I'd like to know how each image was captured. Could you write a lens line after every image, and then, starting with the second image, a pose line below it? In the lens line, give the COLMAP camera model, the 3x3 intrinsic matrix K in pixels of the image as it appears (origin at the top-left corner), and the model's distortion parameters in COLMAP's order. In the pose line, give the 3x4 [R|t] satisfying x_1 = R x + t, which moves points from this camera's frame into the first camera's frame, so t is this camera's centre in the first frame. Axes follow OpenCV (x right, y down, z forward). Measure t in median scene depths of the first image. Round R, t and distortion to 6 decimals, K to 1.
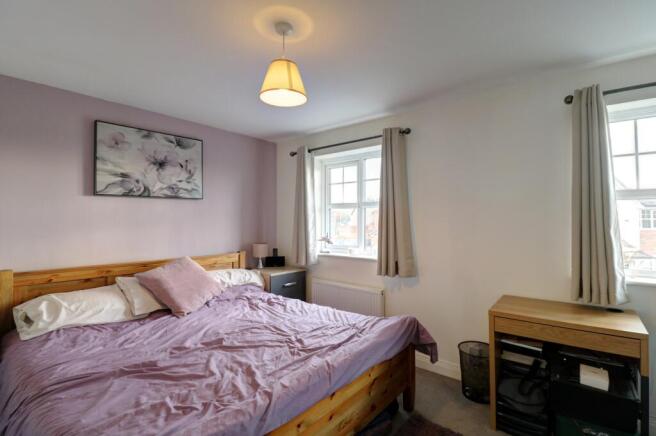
lens RADIAL K [[317.9, 0, 324.4], [0, 317.9, 221.6], [0, 0, 1]] dist [-0.001523, -0.000108]
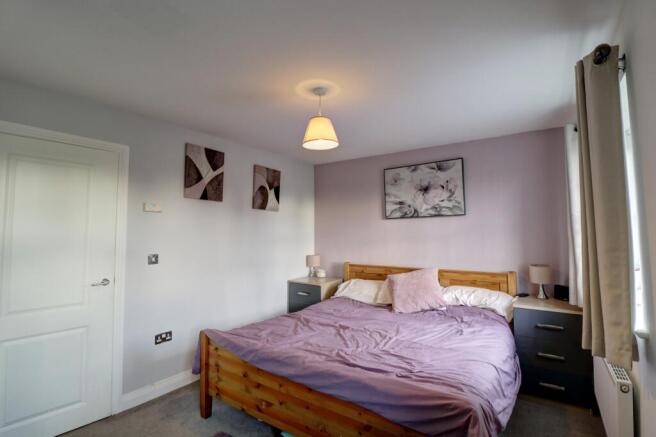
lens RADIAL K [[317.9, 0, 324.4], [0, 317.9, 222.1], [0, 0, 1]] dist [-0.001523, -0.000108]
pose [[0.078143, -0.036515, -0.996273, 0.676401], [0.003690, 0.999333, -0.036337, -0.014058], [0.996935, -0.000837, 0.078226, 0.539179]]
